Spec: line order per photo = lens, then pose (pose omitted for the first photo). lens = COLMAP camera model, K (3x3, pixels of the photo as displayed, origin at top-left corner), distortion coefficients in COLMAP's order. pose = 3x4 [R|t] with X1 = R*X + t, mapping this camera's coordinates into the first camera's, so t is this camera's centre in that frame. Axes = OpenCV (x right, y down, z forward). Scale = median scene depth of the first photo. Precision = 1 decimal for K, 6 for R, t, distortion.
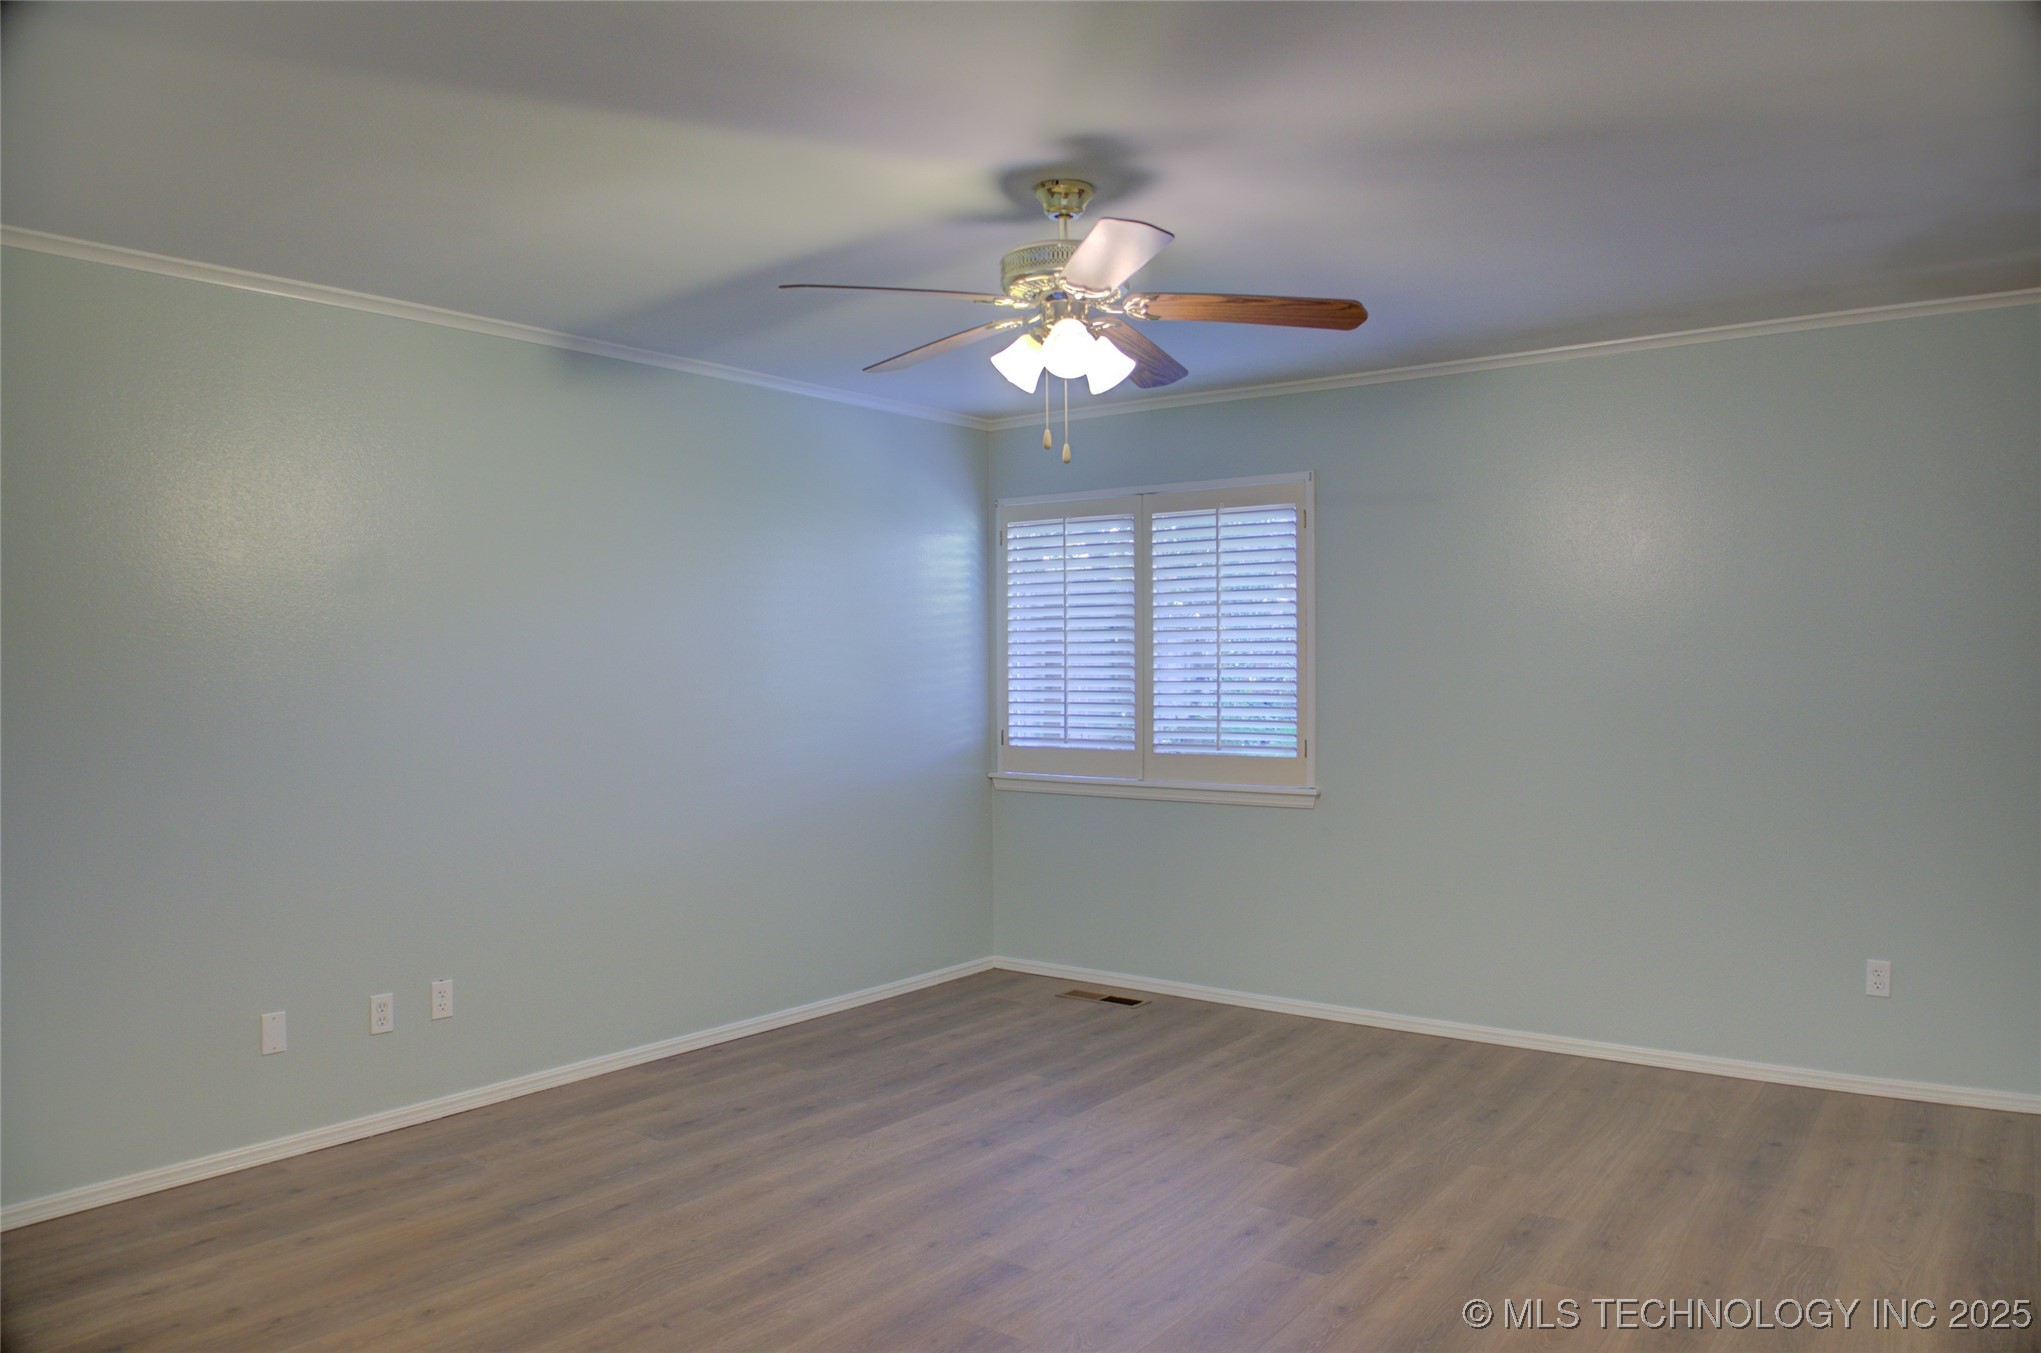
lens RADIAL K [[1392.2, 0, 1018.3], [0, 1392.2, 679.7], [0, 0, 1]] dist [-0.109323, 0.034442]
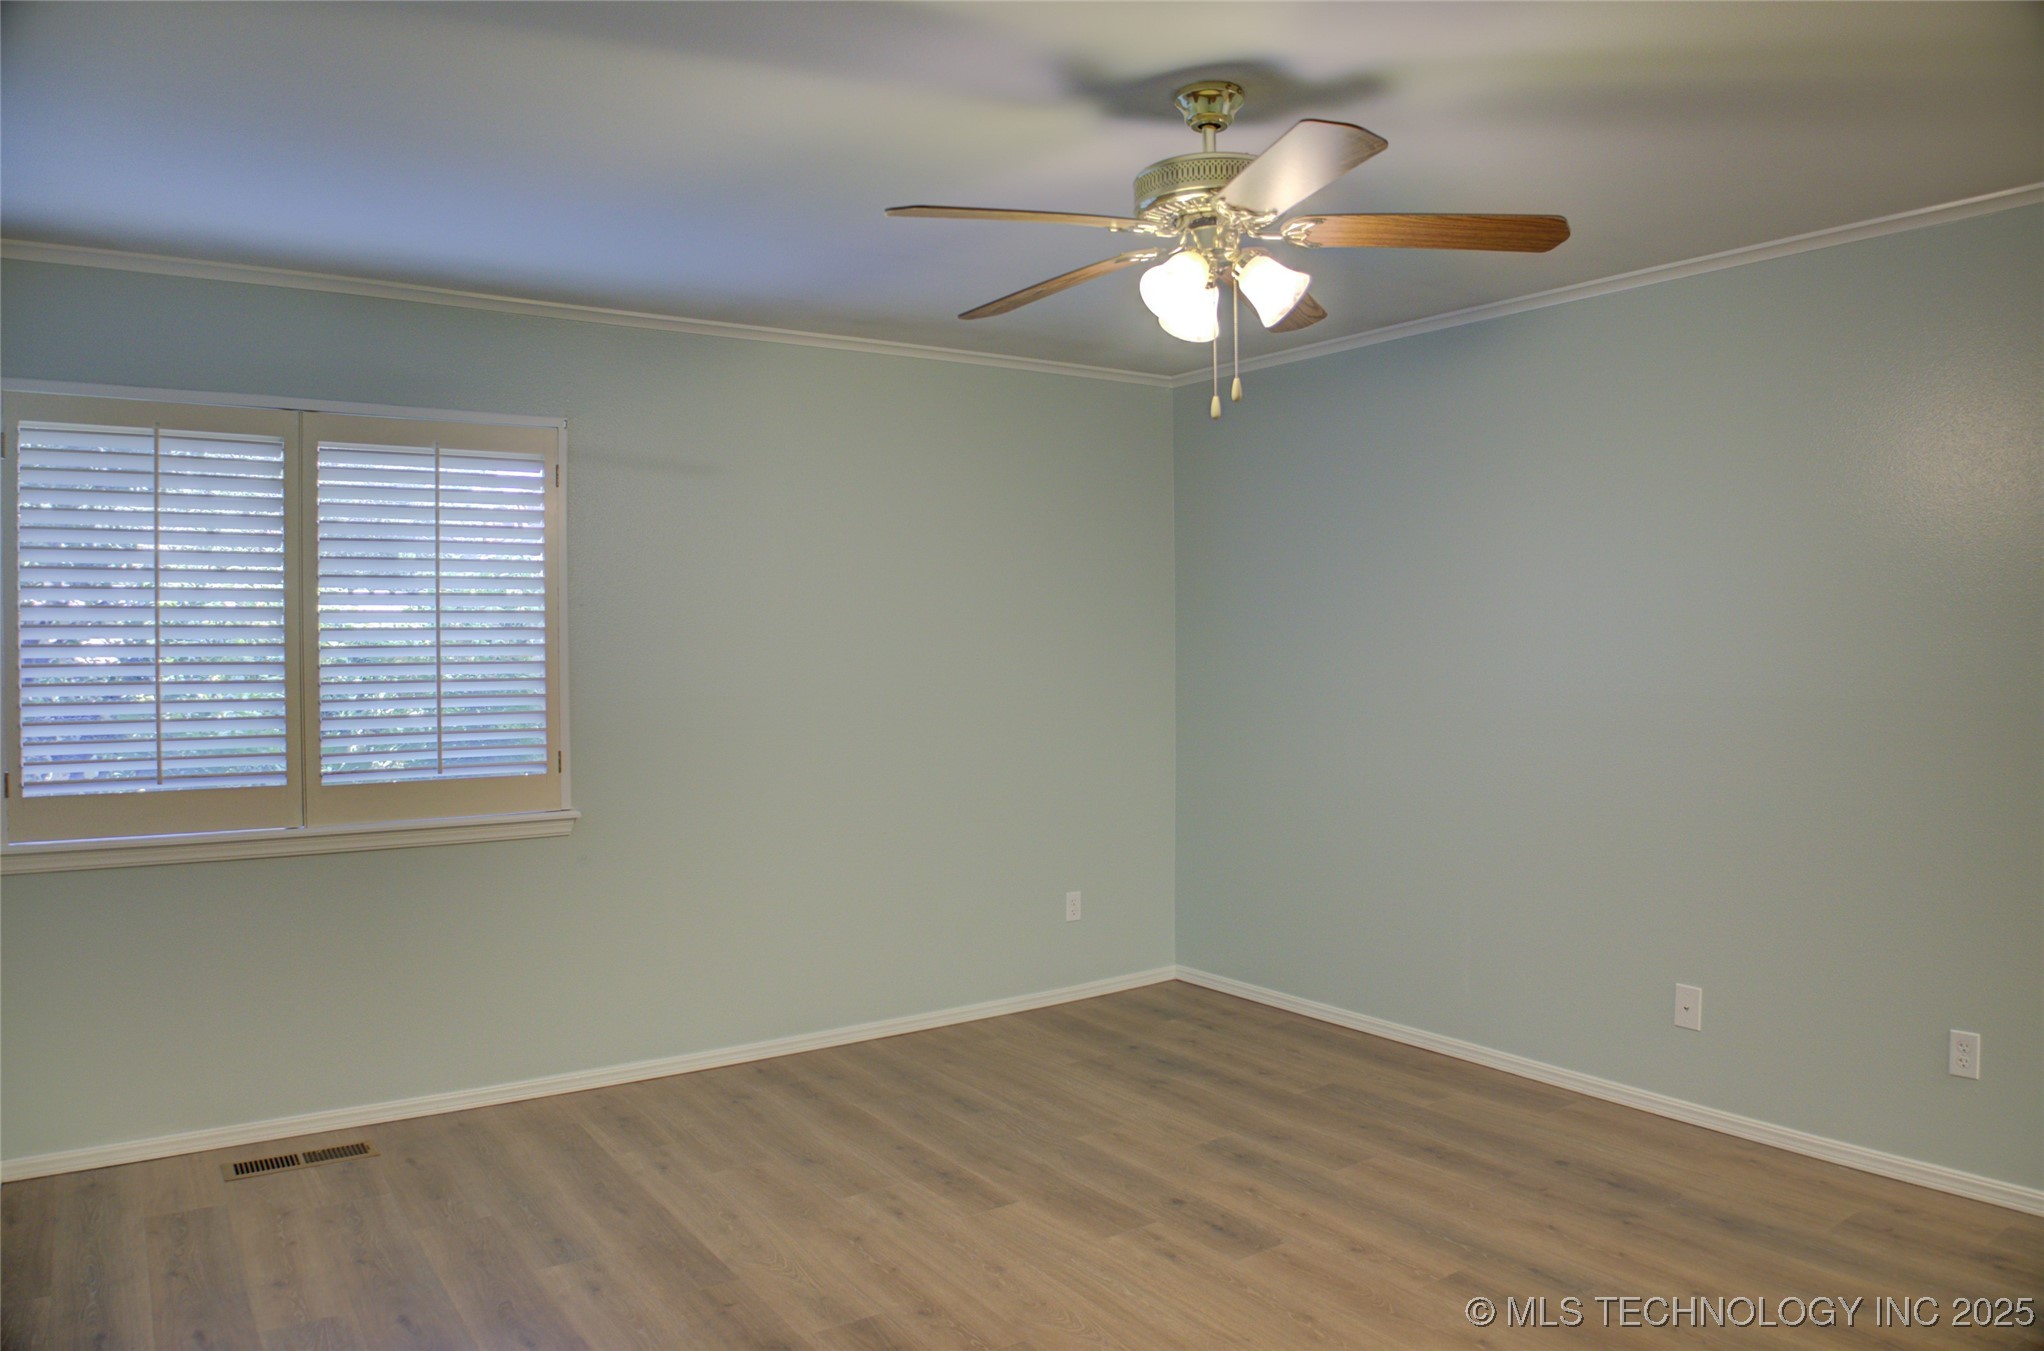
lens RADIAL K [[1394.3, 0, 1031.0], [0, 1394.3, 662.2], [0, 0, 1]] dist [-0.109323, 0.034442]
pose [[0.295801, -0.003279, 0.955244, -0.598457], [0.014125, 0.999900, -0.000941, -0.004649], [-0.955145, 0.013771, 0.295817, 0.633055]]
